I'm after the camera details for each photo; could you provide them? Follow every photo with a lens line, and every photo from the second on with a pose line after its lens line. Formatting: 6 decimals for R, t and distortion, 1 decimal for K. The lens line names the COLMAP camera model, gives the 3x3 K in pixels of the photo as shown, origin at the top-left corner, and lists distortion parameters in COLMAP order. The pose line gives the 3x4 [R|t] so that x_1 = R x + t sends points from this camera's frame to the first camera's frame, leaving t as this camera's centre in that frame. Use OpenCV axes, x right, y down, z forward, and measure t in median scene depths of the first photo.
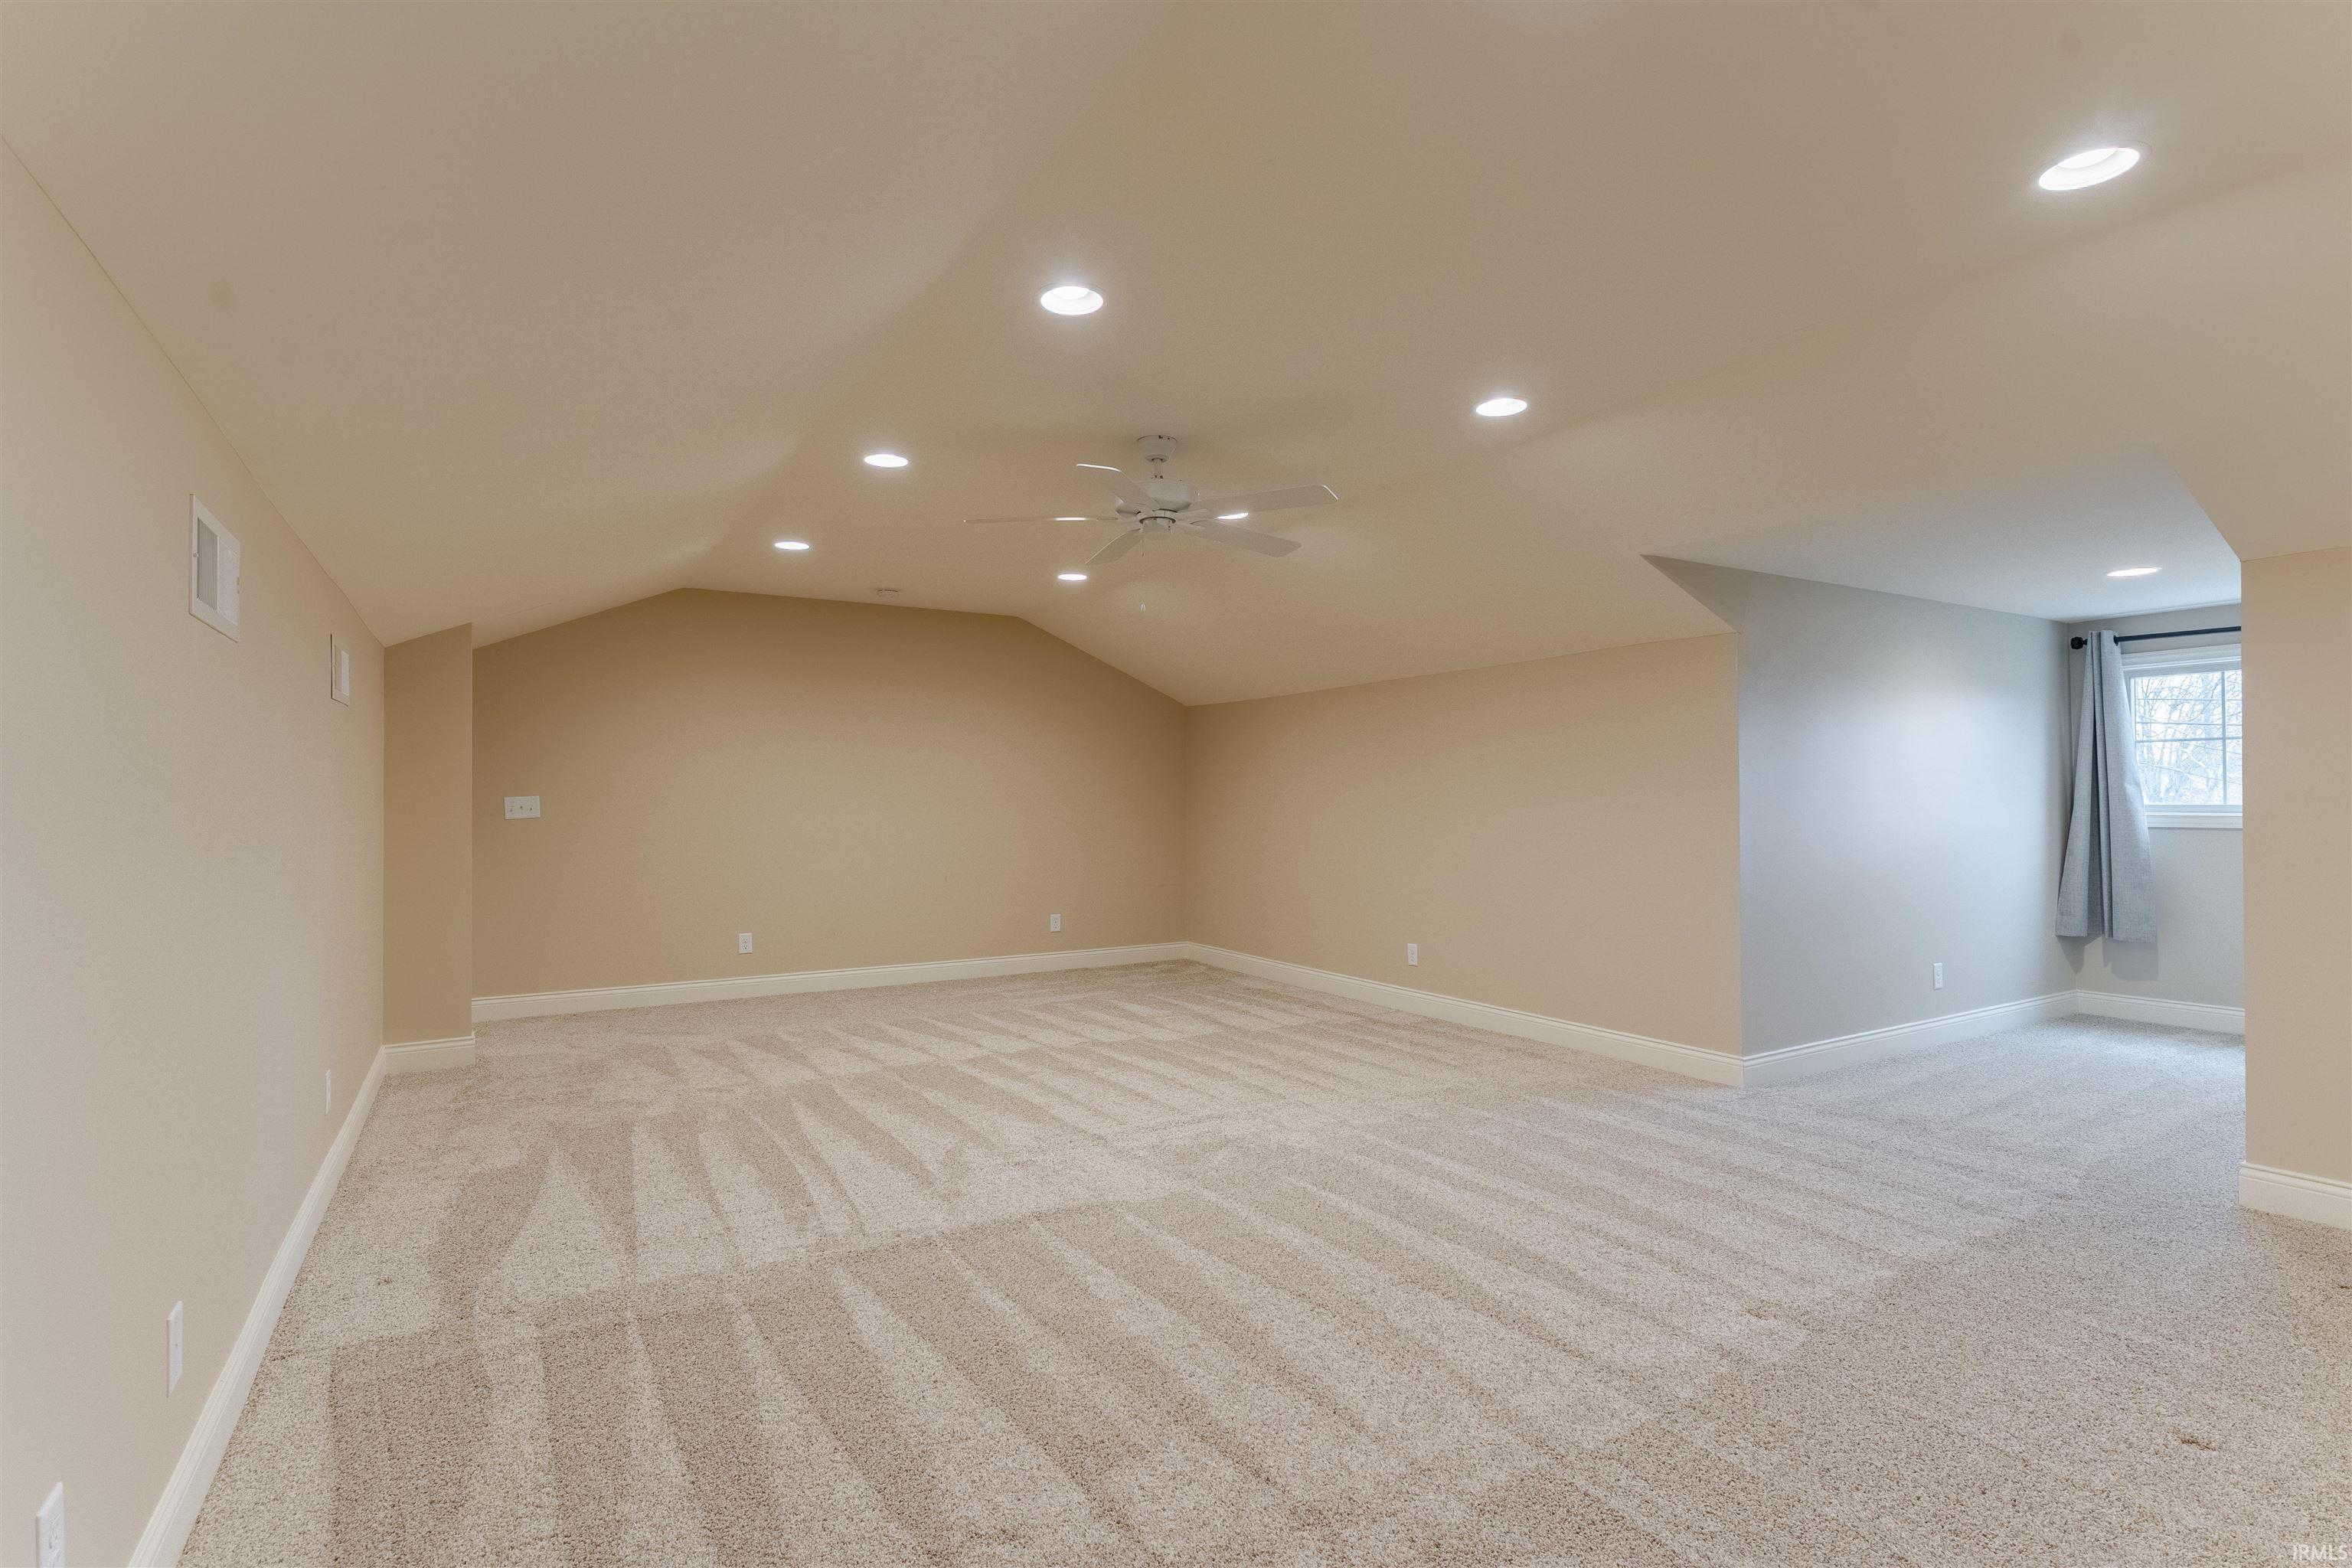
lens RADIAL K [[1132.5, 0, 1171.3], [0, 1132.5, 767.1], [0, 0, 1]] dist [0.002623, 0.000465]
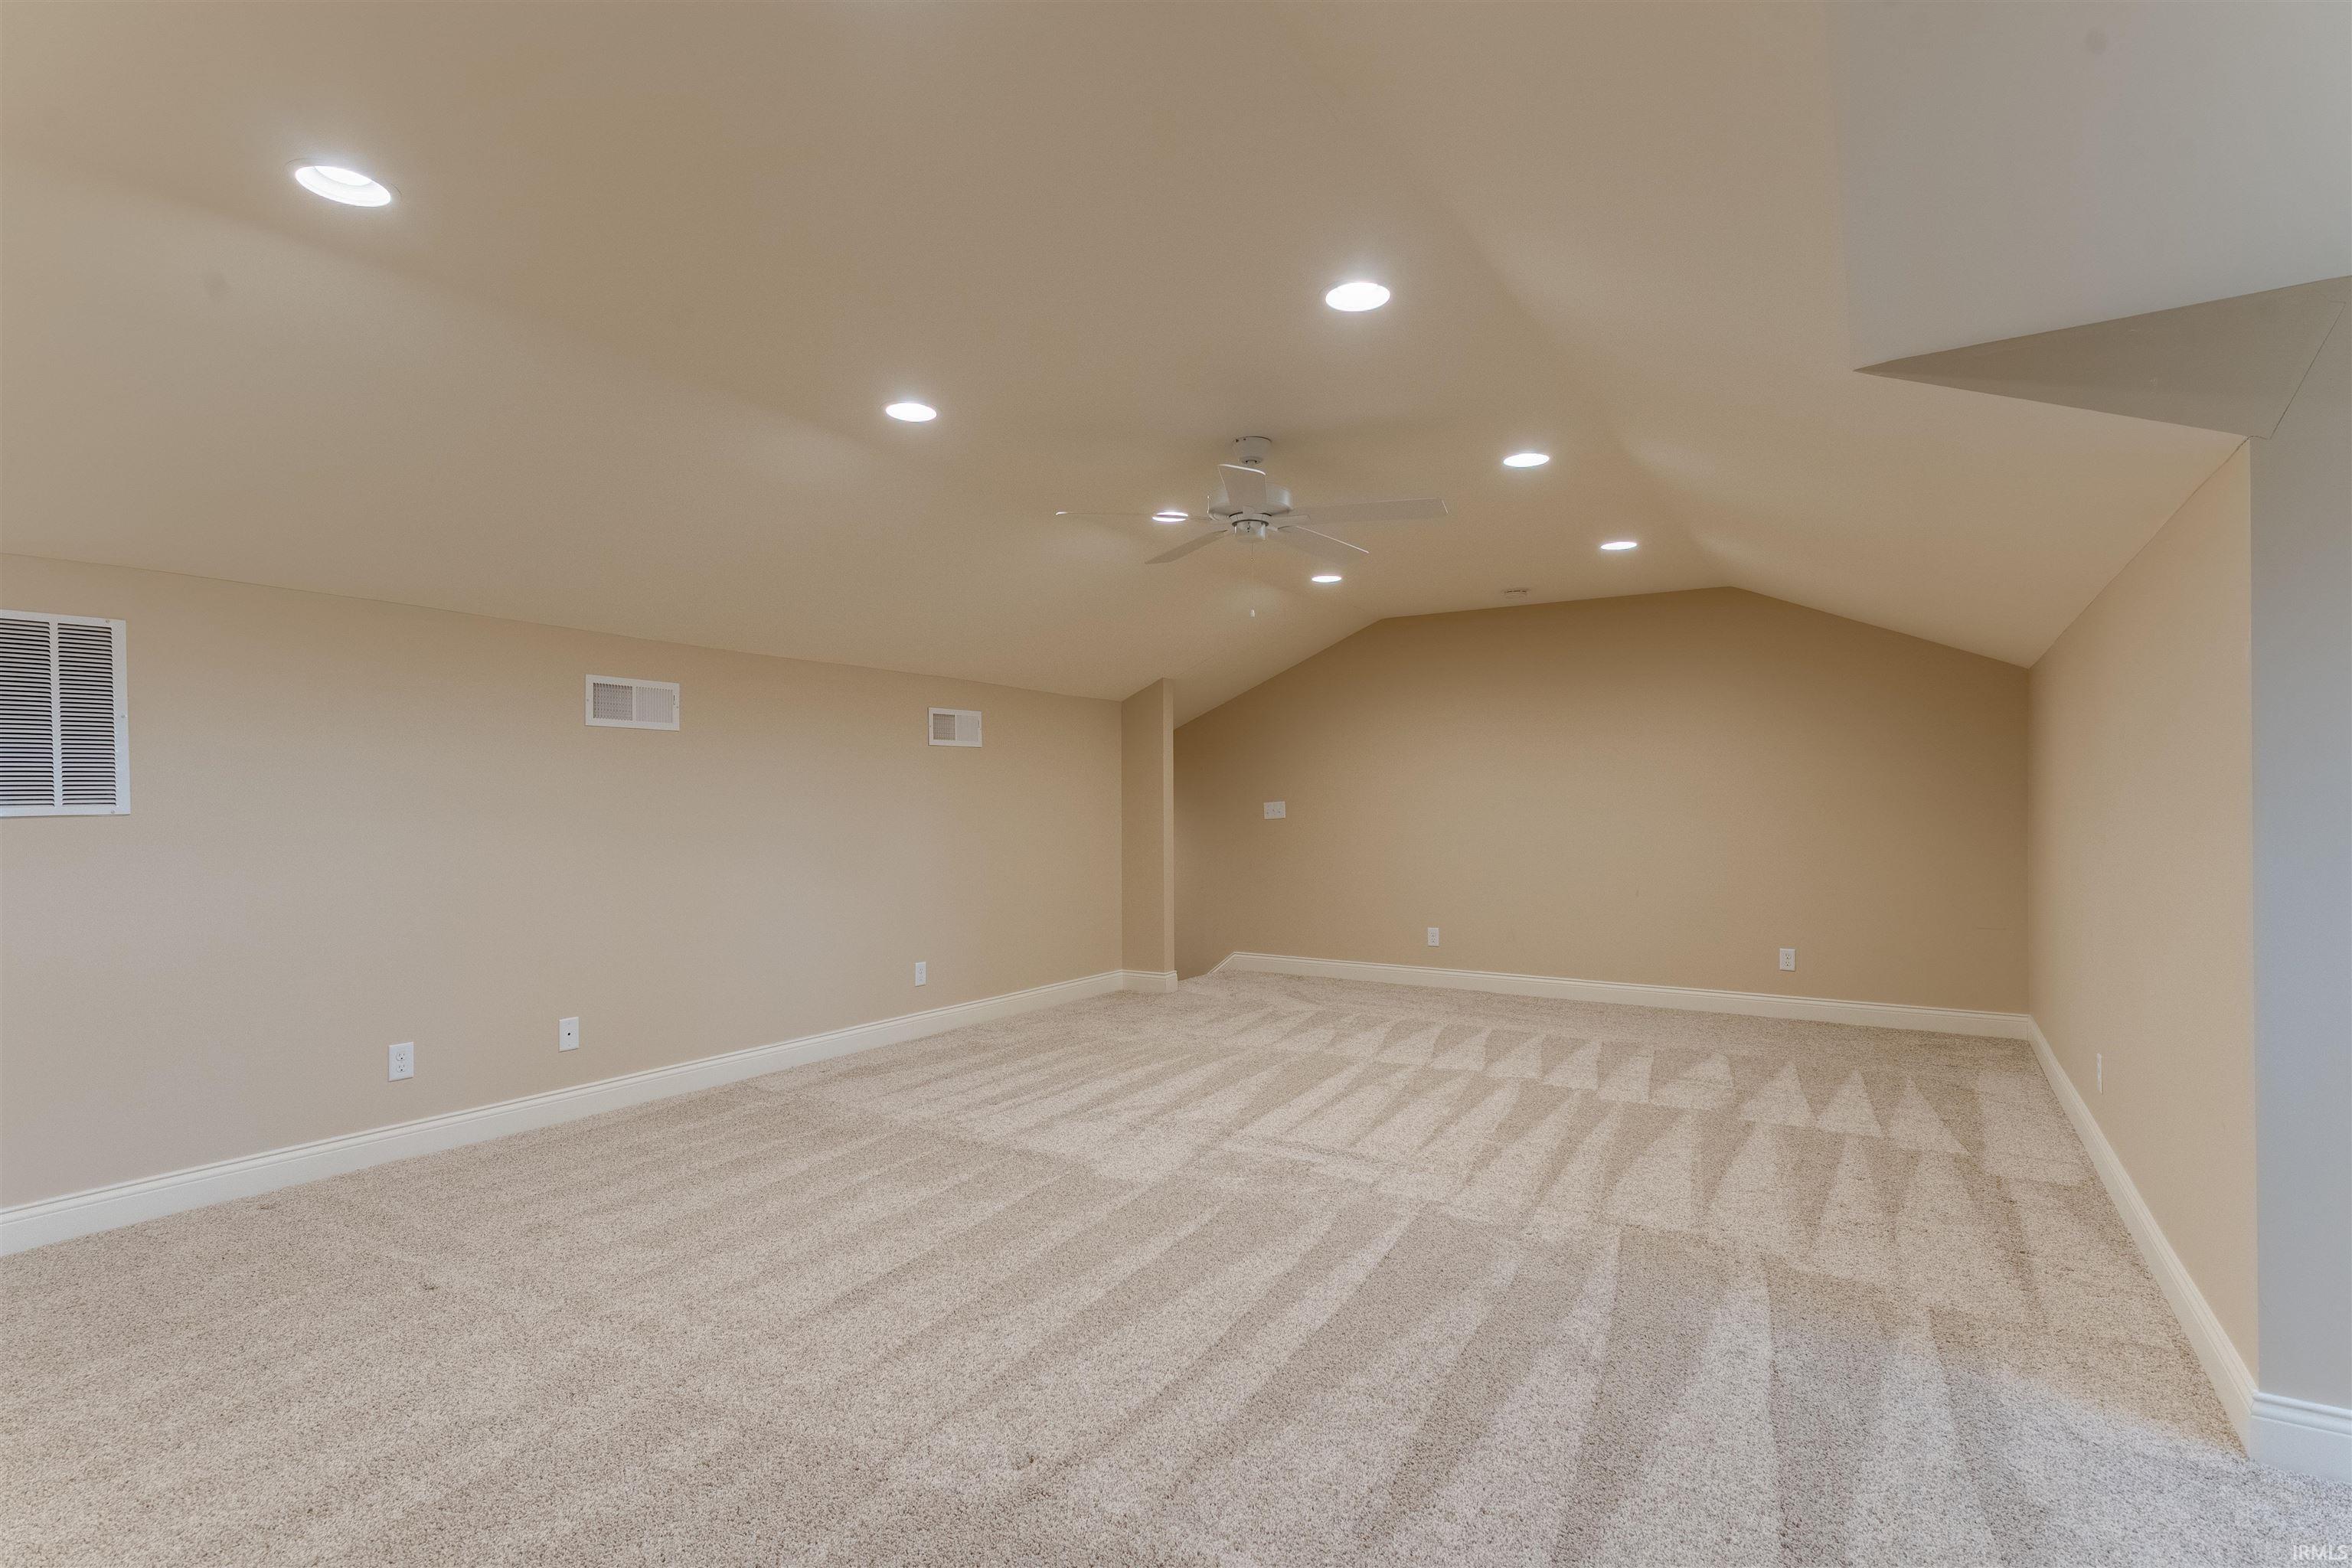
lens RADIAL K [[1137.9, 0, 1167.2], [0, 1137.9, 780.9], [0, 0, 1]] dist [0.001103, 0.000599]
pose [[0.446240, -0.016098, -0.894769, 0.854934], [0.023695, 0.999700, -0.006169, 0.011197], [0.894600, -0.018449, 0.446487, 0.499943]]
